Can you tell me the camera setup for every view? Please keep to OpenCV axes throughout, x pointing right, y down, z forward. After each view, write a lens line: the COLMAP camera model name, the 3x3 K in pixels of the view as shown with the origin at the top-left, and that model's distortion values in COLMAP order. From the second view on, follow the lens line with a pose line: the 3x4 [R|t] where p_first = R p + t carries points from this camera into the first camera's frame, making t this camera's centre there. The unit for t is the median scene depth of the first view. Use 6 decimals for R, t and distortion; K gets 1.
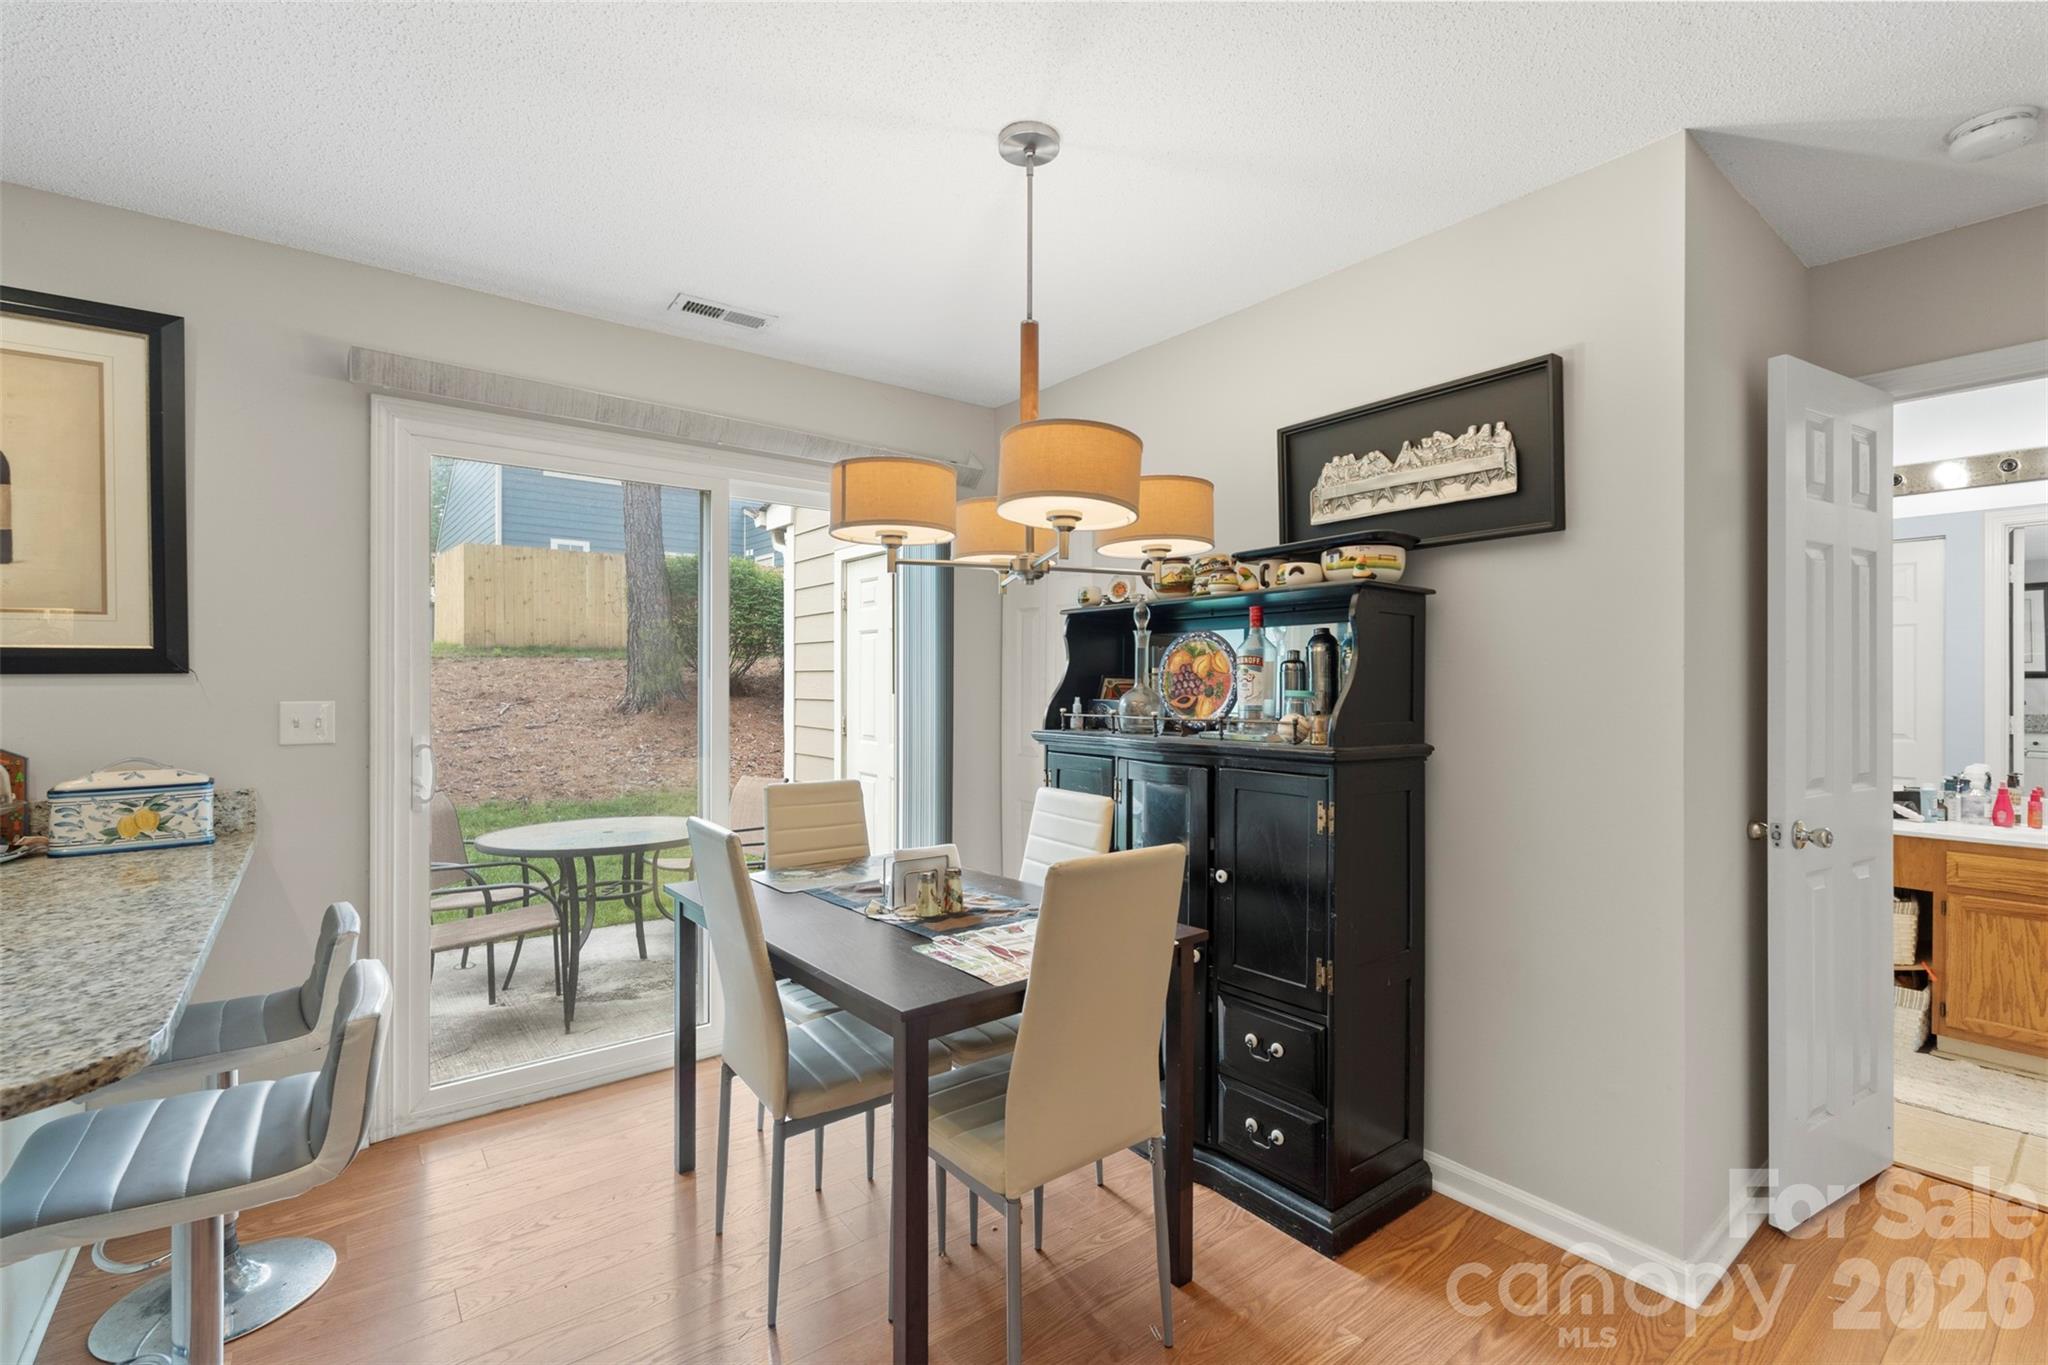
lens RADIAL K [[902.4, 0, 1024.0], [0, 902.4, 682.5], [0, 0, 1]] dist [-0.001841, -0.000411]
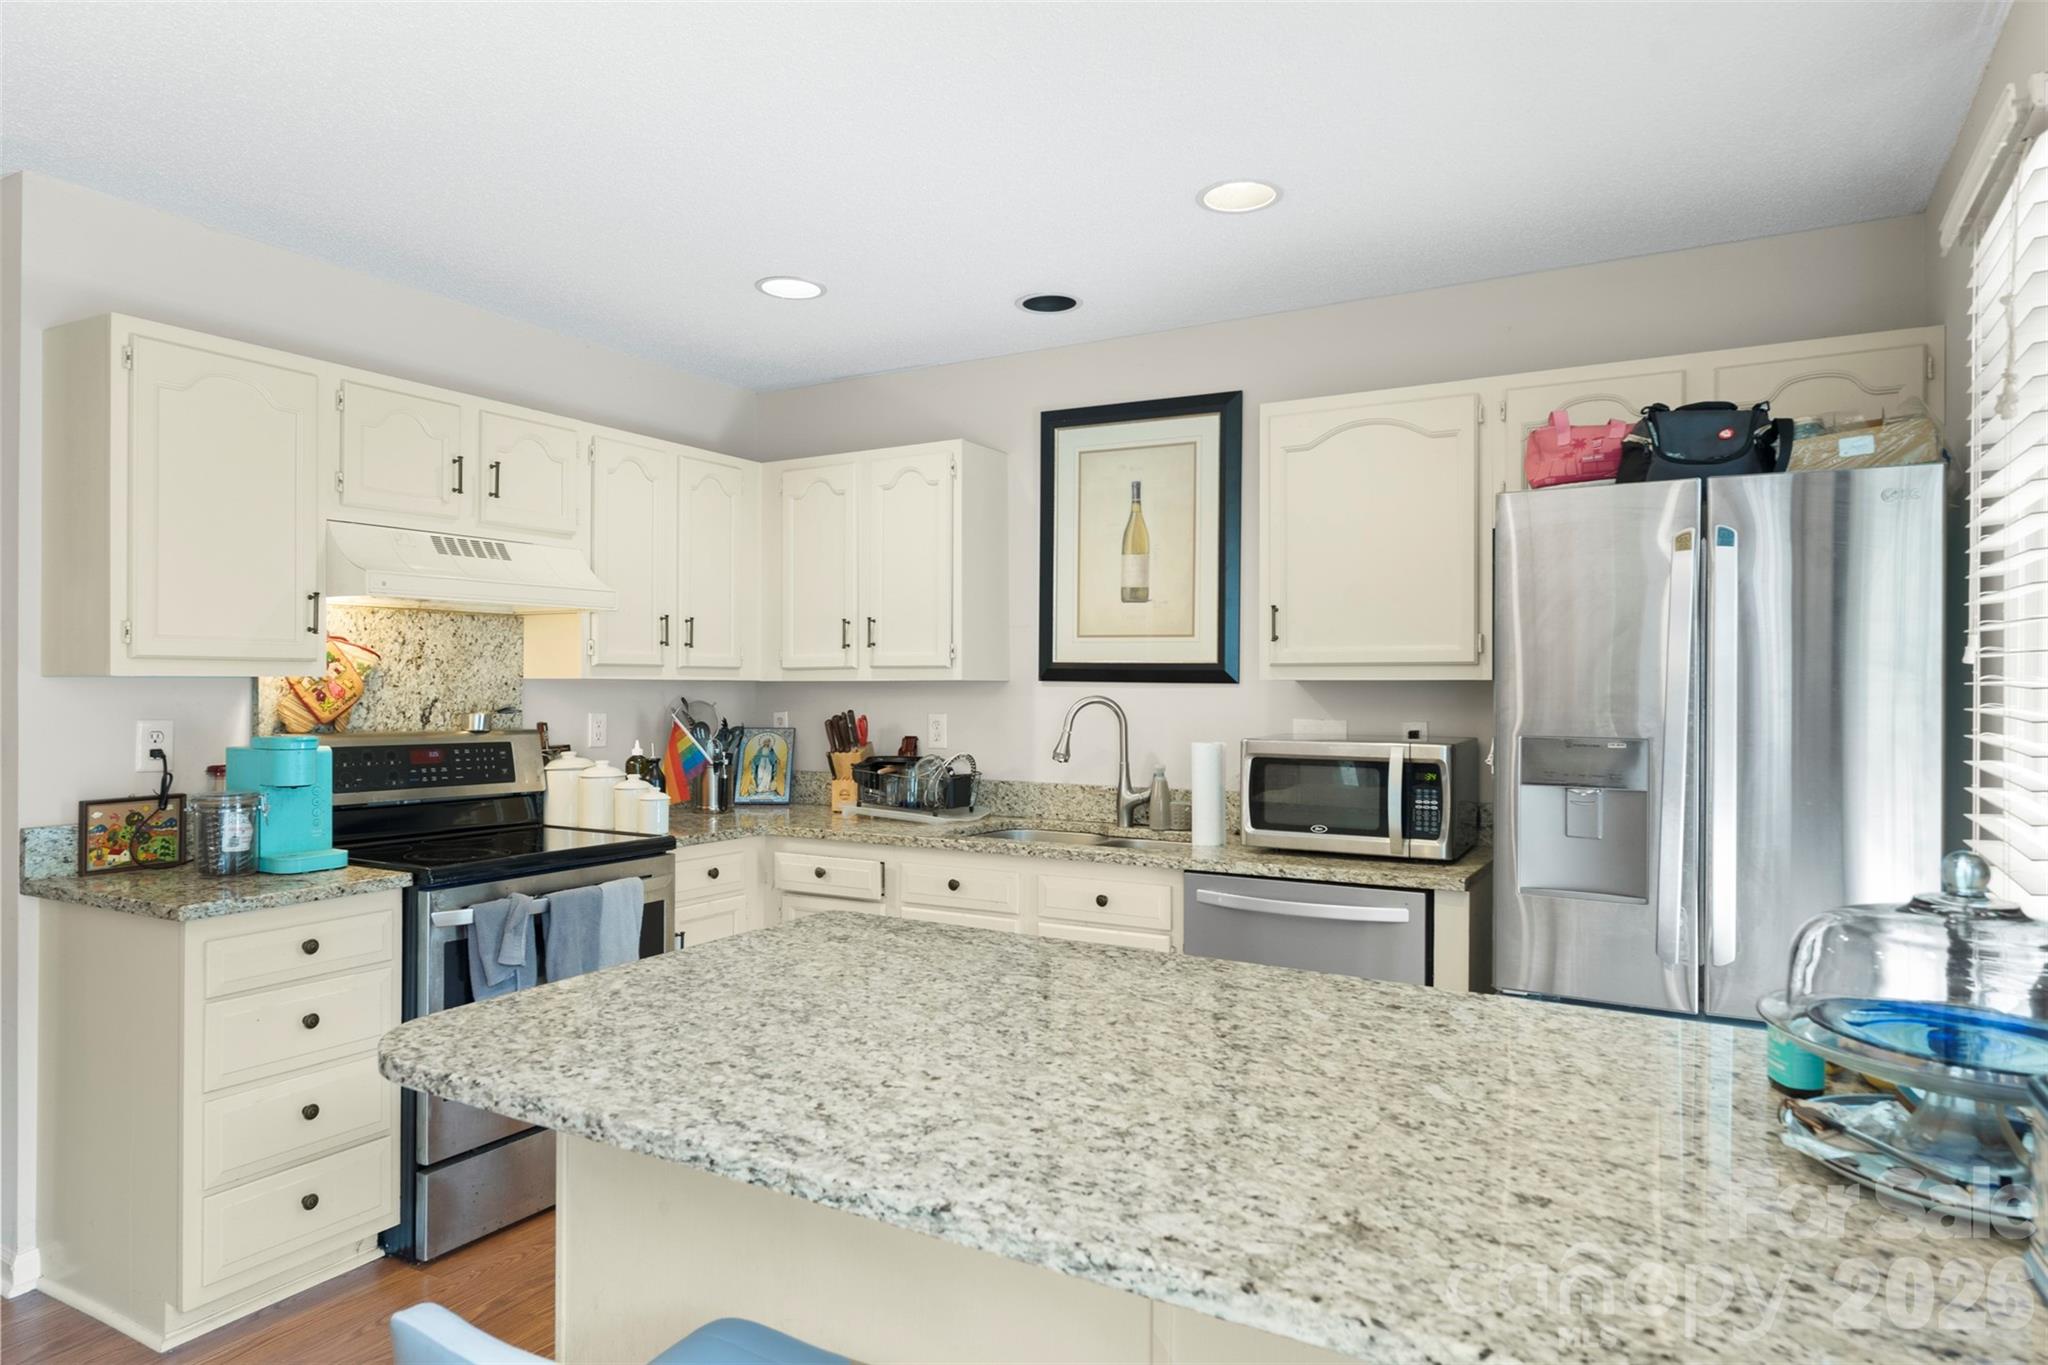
lens RADIAL K [[1233.8, 0, 1024.0], [0, 1233.8, 682.5], [0, 0, 1]] dist [-0.004366, 0.000012]
pose [[-0.925775, -0.001352, -0.378073, -0.484214], [-0.003375, 0.999983, 0.004689, -0.027721], [0.378060, 0.005617, -0.925764, 1.153176]]
